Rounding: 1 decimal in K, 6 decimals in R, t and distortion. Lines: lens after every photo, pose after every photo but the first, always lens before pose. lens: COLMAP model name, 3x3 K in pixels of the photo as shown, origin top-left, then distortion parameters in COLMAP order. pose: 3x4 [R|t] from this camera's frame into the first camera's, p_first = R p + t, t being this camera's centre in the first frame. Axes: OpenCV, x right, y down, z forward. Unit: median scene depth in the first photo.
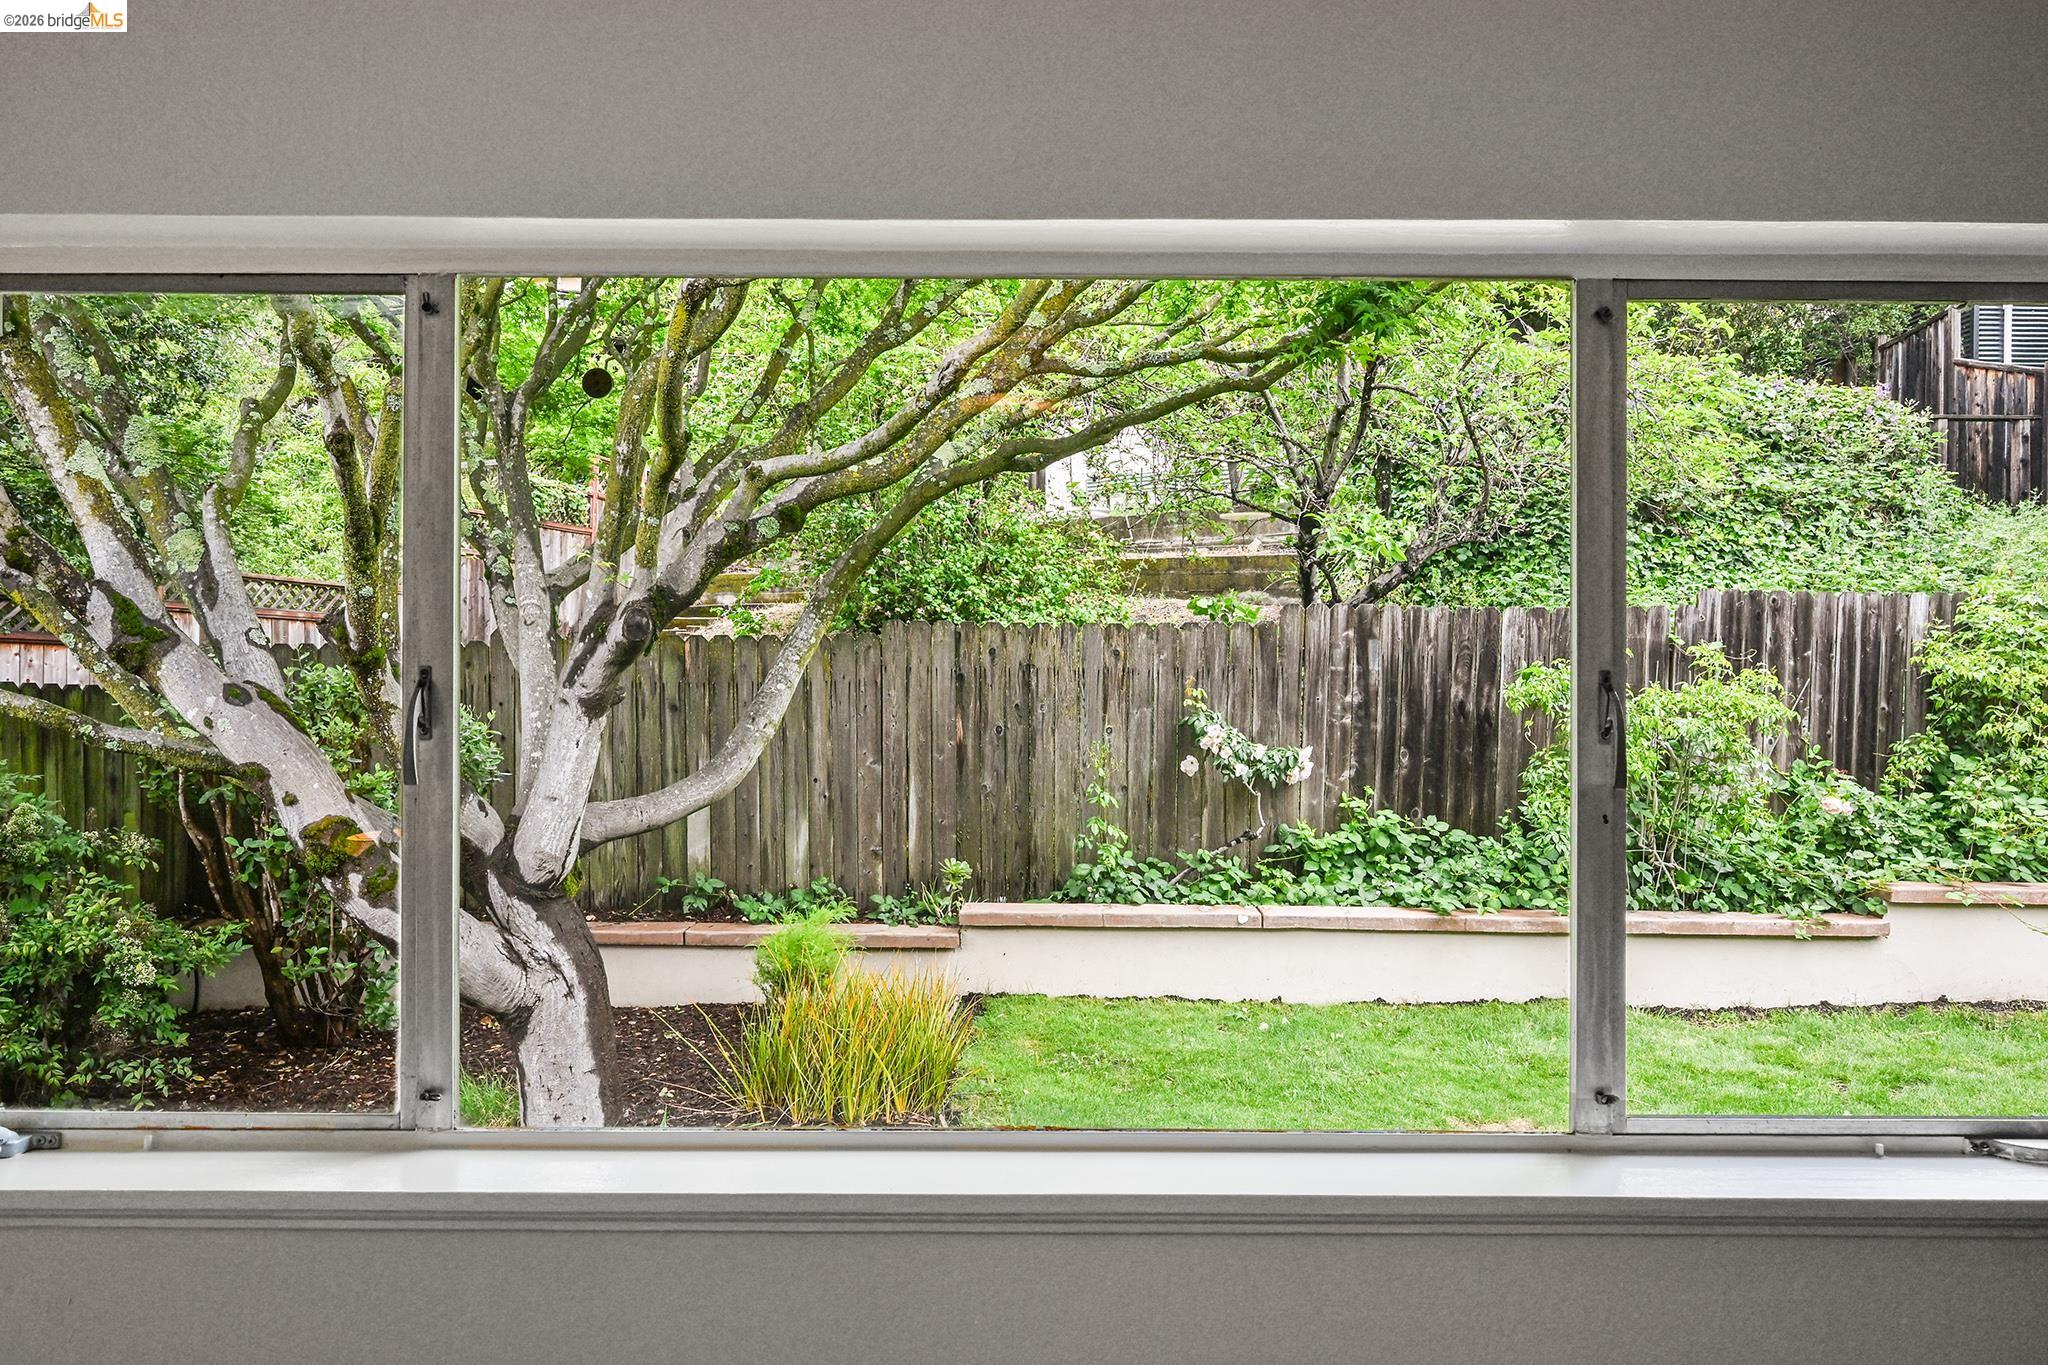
lens RADIAL K [[1320.3, 0, 1021.2], [0, 1320.3, 685.6], [0, 0, 1]] dist [-0.000933, 0.000837]
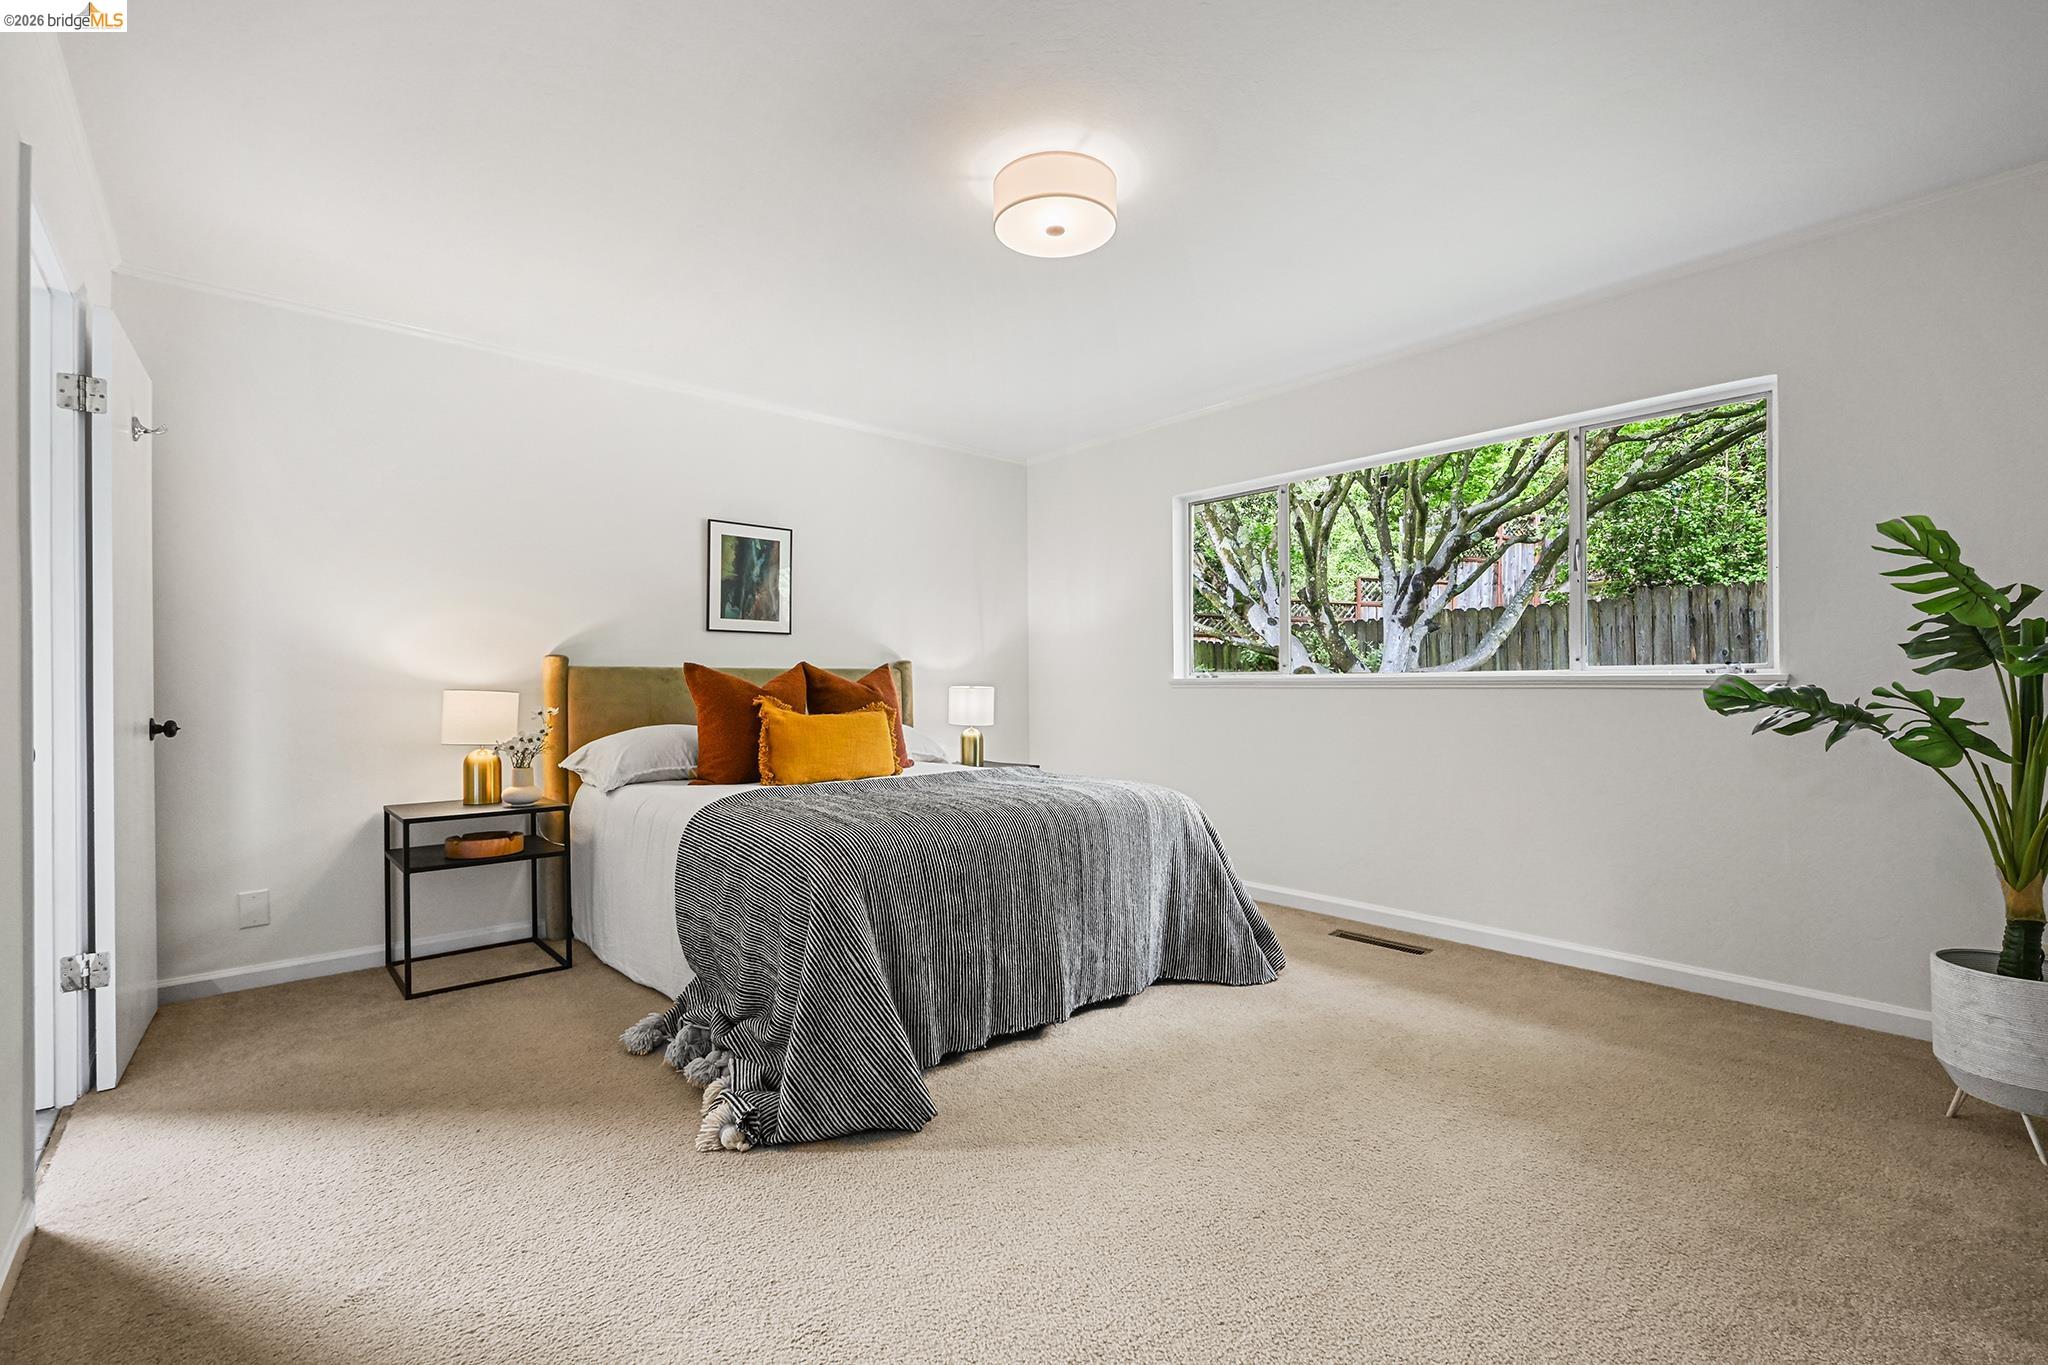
lens RADIAL K [[921.7, 0, 1019.4], [0, 921.7, 684.0], [0, 0, 1]] dist [-0.000336, -0.000117]
pose [[0.663702, -0.011846, -0.747903, 0.470187], [0.008373, 0.999930, -0.008407, 0.140476], [0.747950, -0.000683, 0.663754, -0.641329]]
